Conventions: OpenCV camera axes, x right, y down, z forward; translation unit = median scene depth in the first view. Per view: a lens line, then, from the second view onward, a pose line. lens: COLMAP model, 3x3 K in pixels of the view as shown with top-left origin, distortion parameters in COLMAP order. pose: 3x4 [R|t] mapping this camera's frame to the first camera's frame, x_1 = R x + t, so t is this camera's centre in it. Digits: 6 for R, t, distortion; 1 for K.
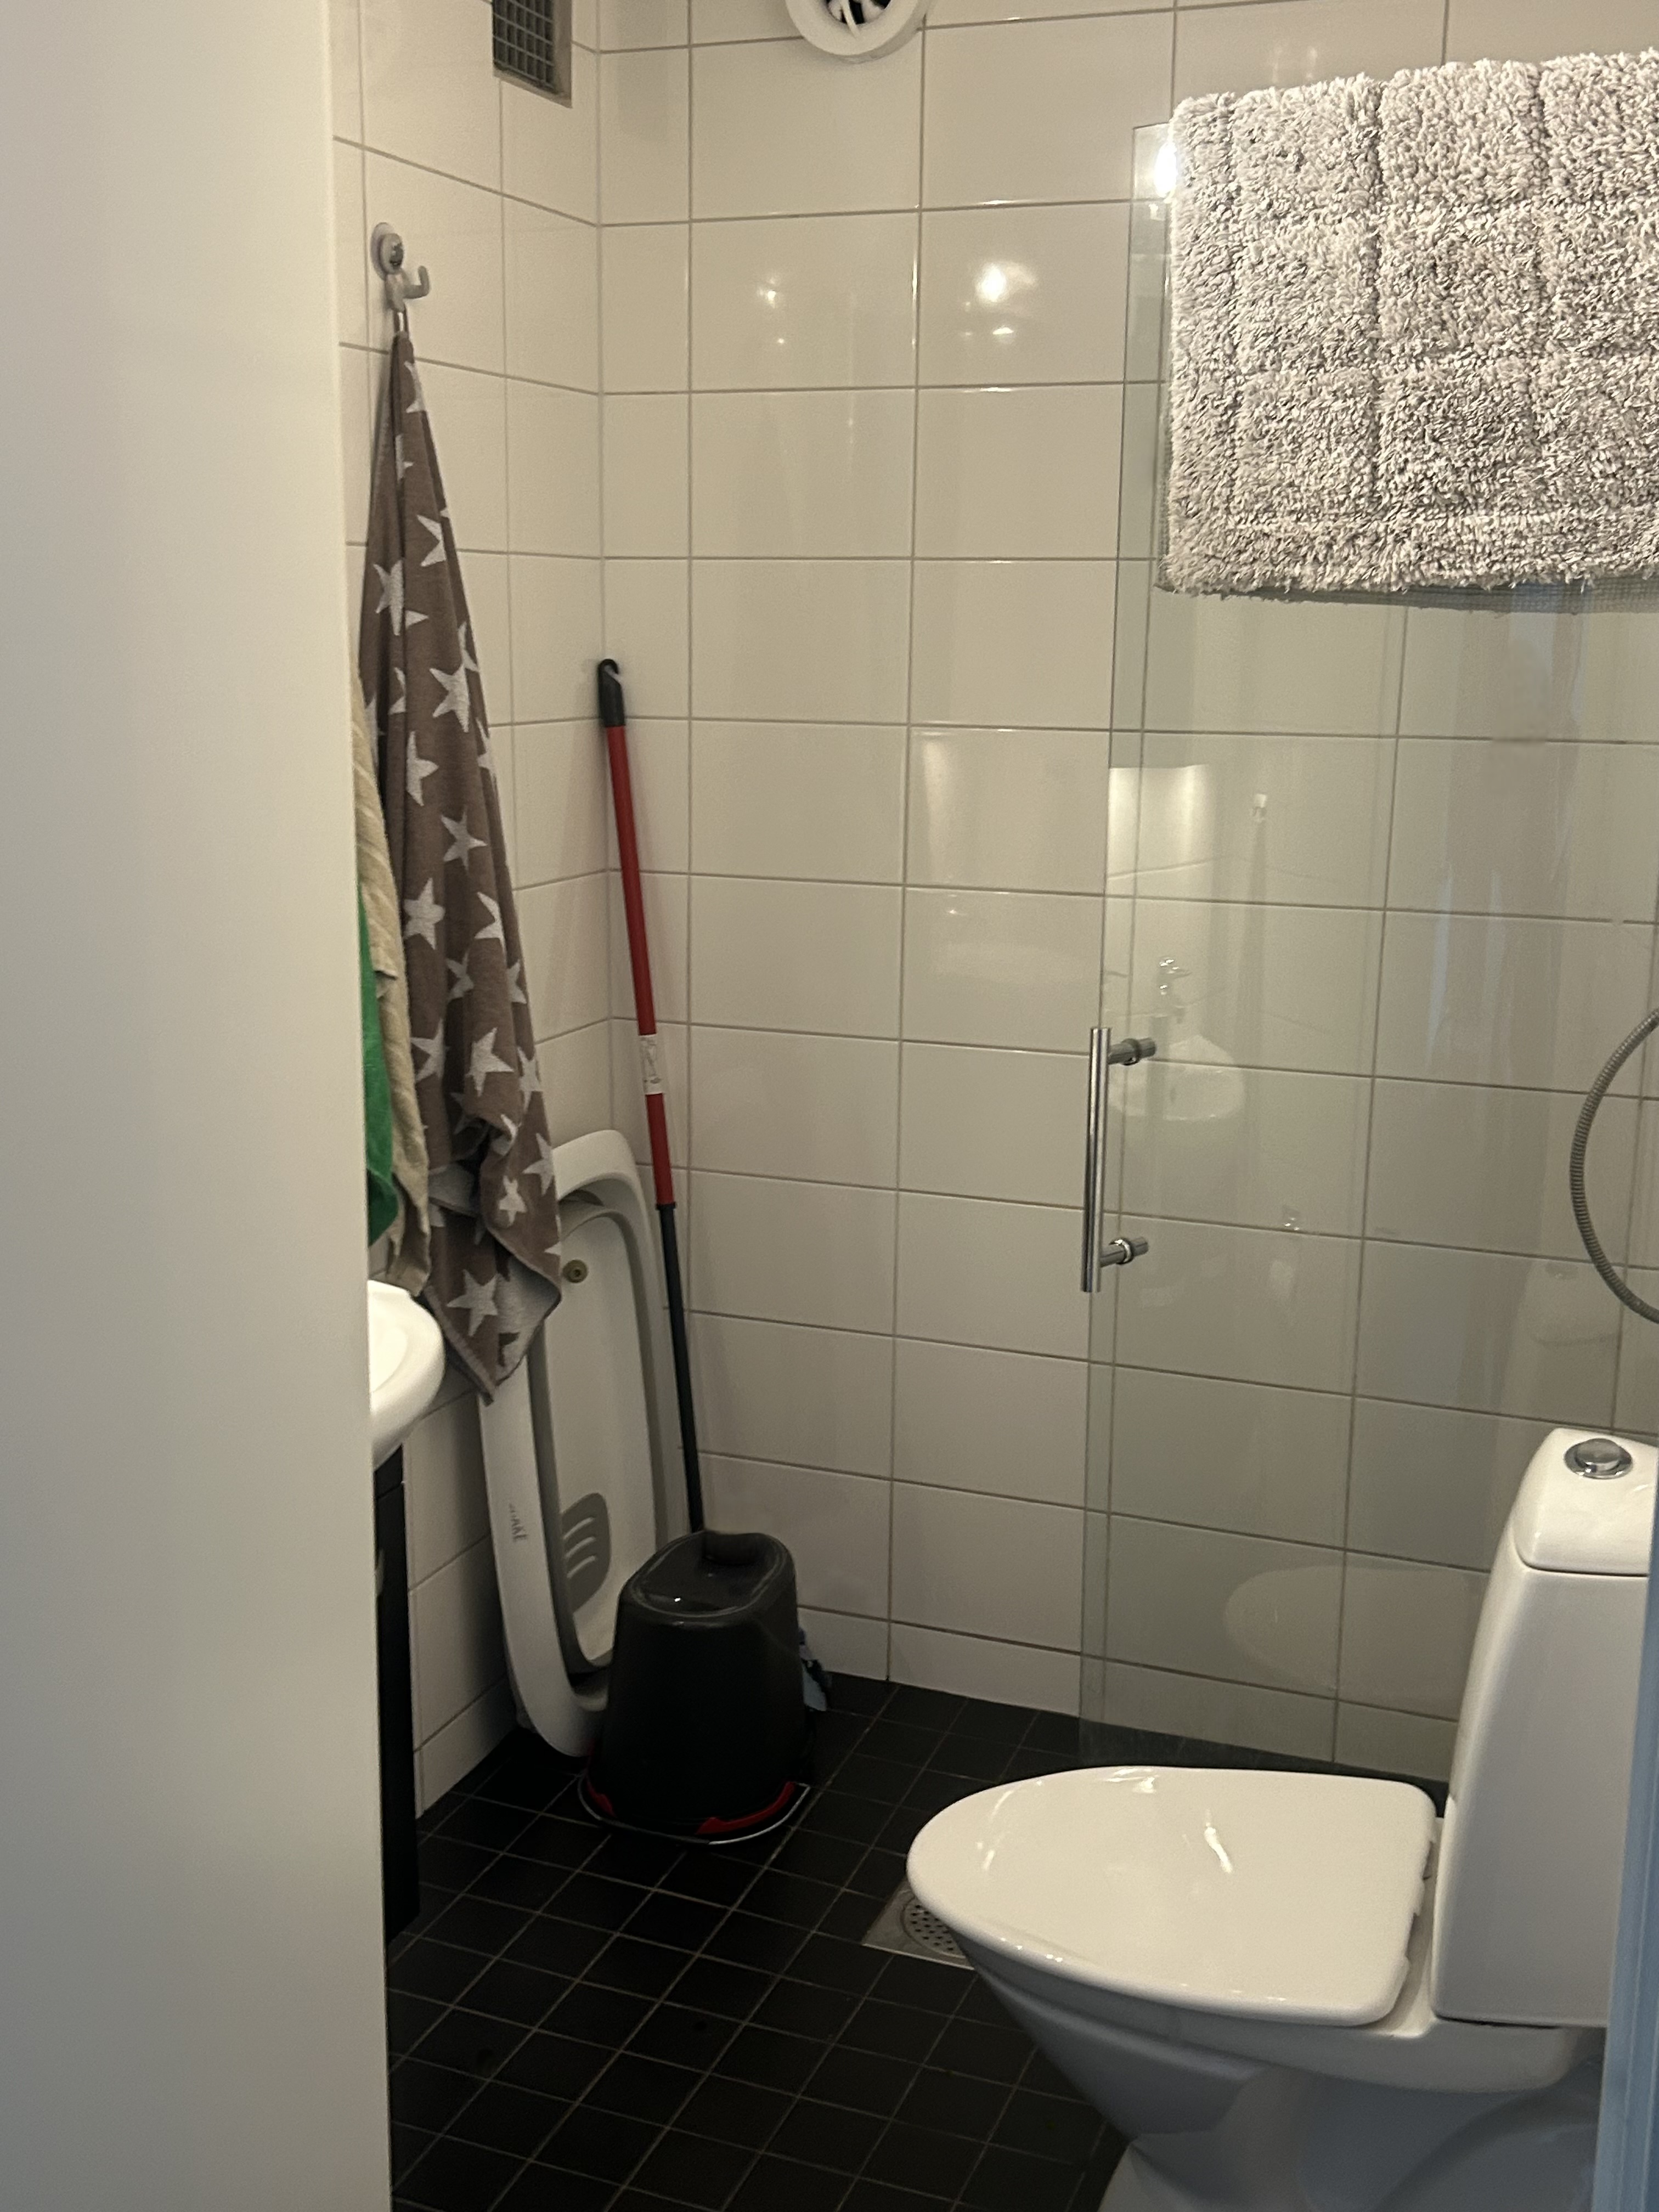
lens RADIAL K [[2377.4, 0, 828.7], [0, 2377.4, 1134.6], [0, 0, 1]] dist [0.170785, -0.378921]
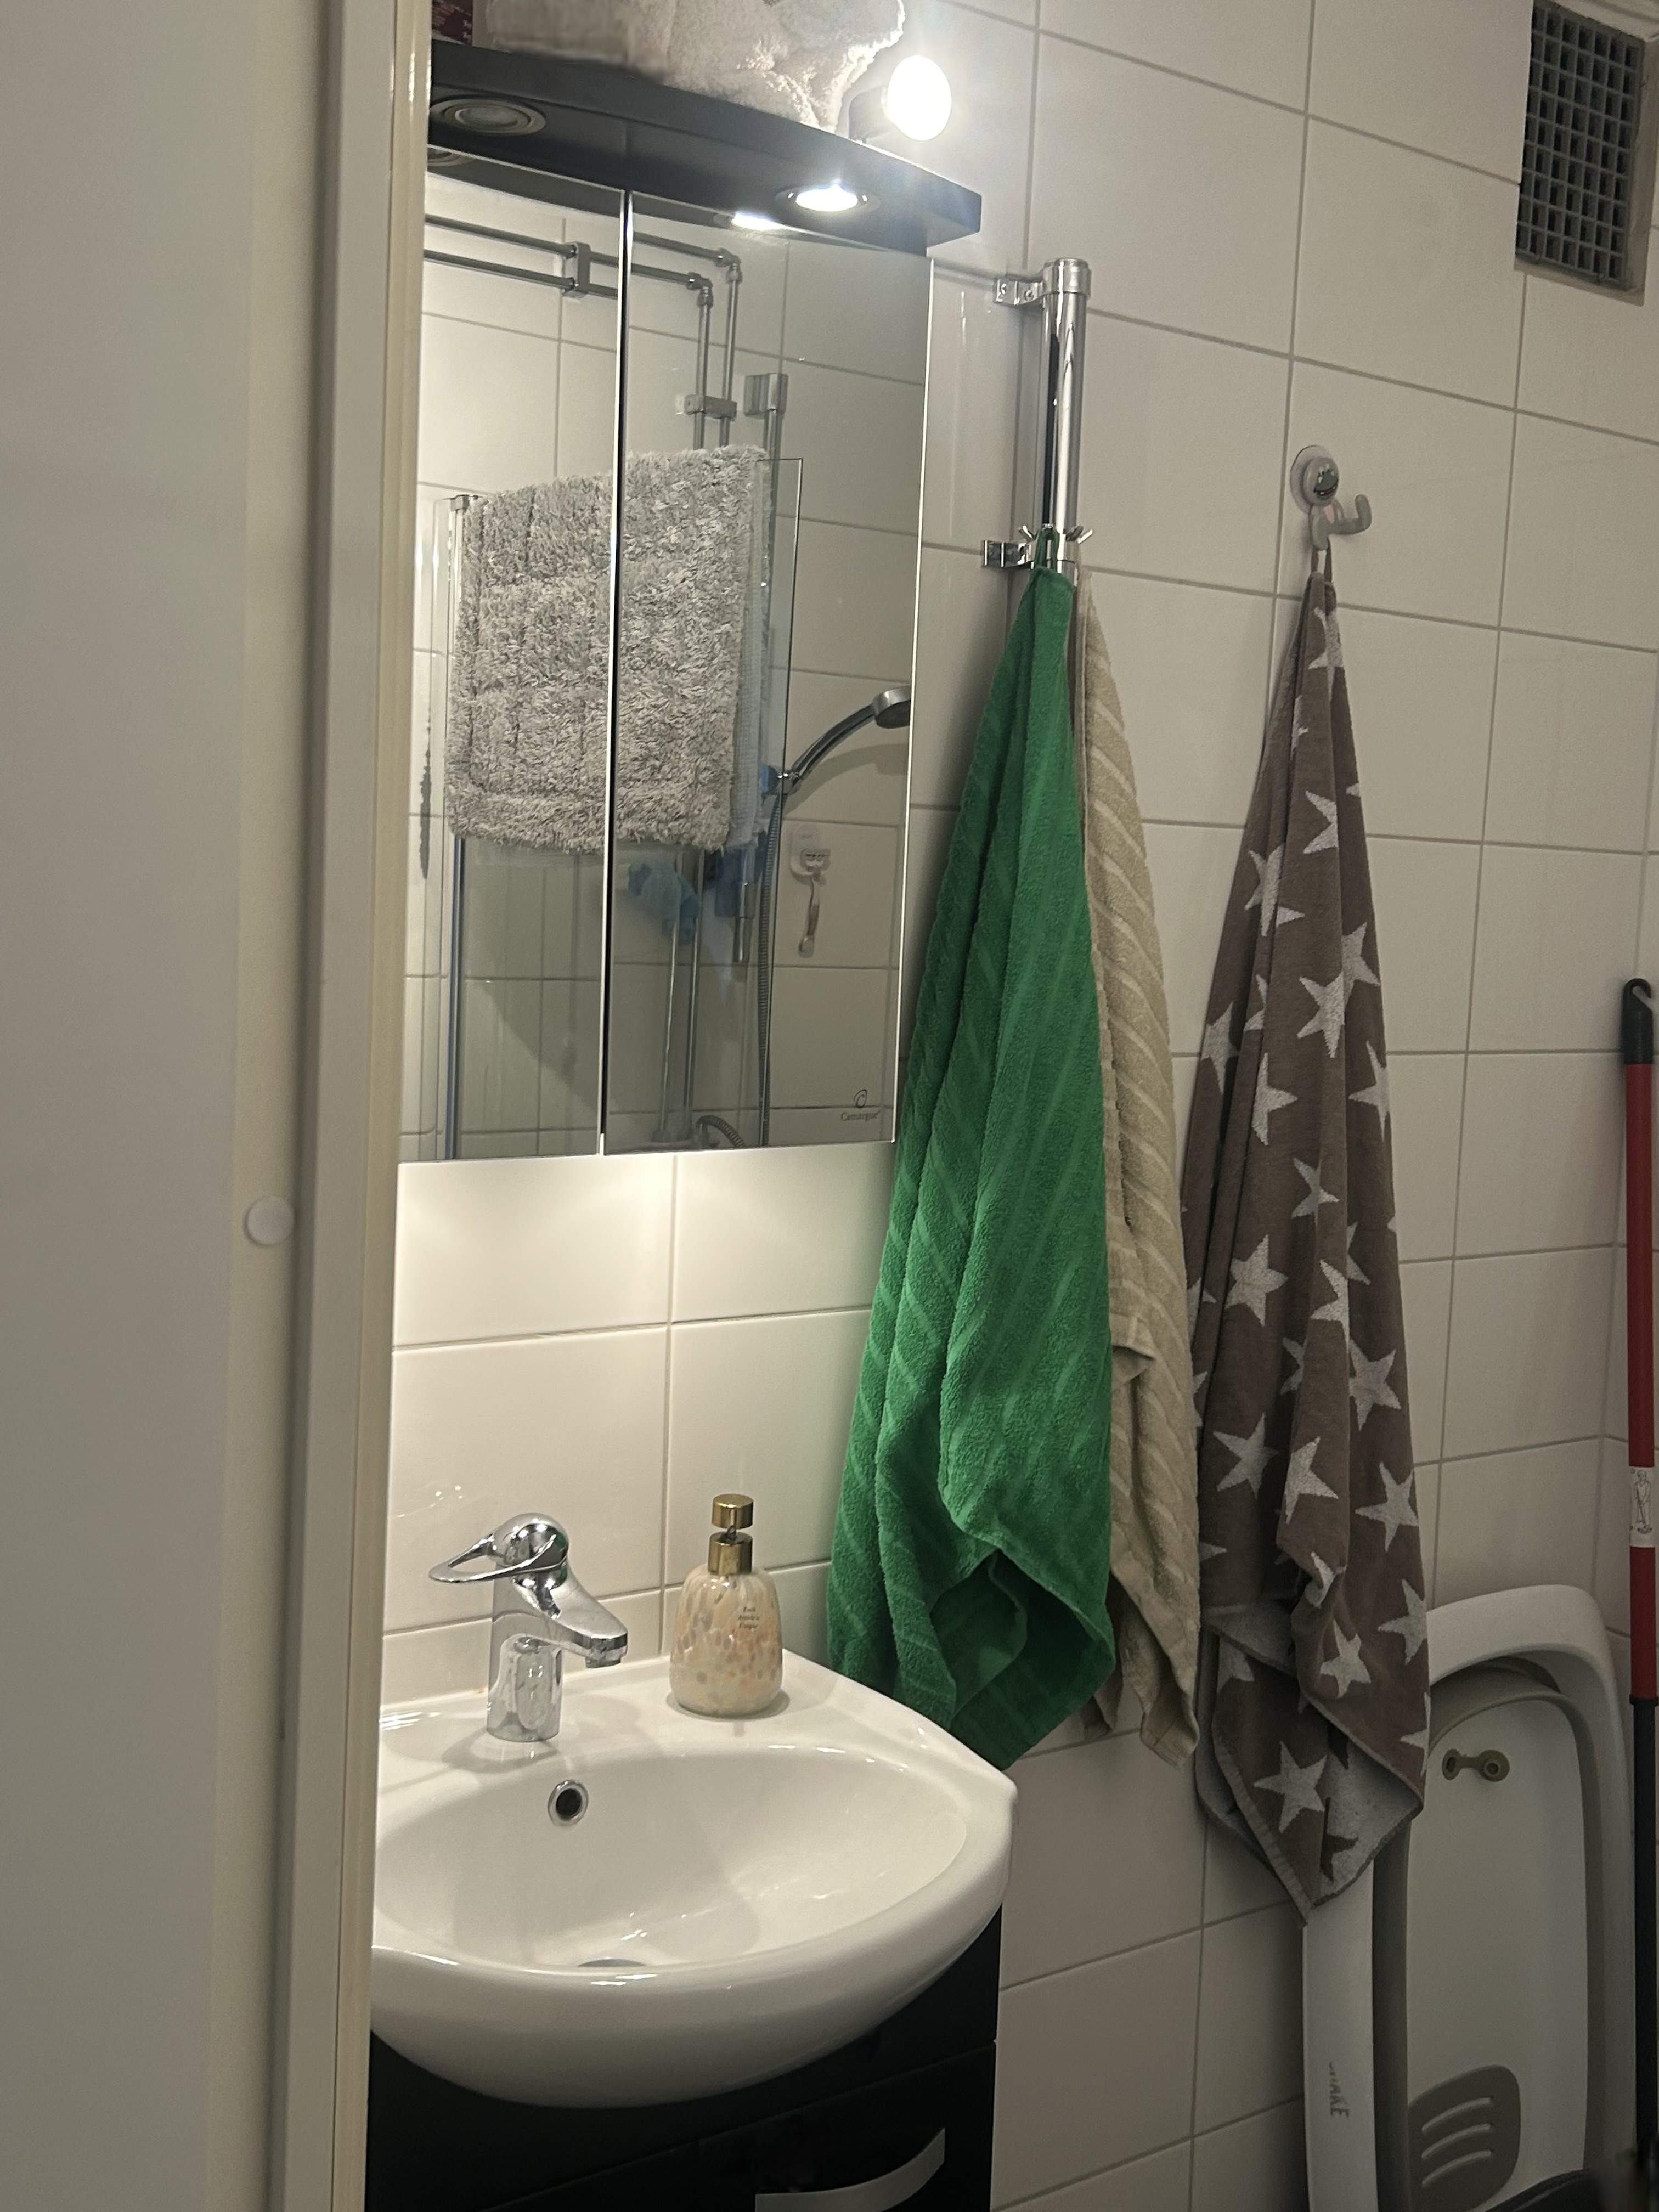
lens RADIAL K [[2377.4, 0, 828.7], [0, 2377.4, 1134.6], [0, 0, 1]] dist [0.170785, -0.378921]
pose [[0.843493, 0.083677, -0.530583, 0.126972], [-0.150979, 0.984902, -0.084692, -0.051289], [0.515486, 0.151544, 0.843391, 0.253845]]
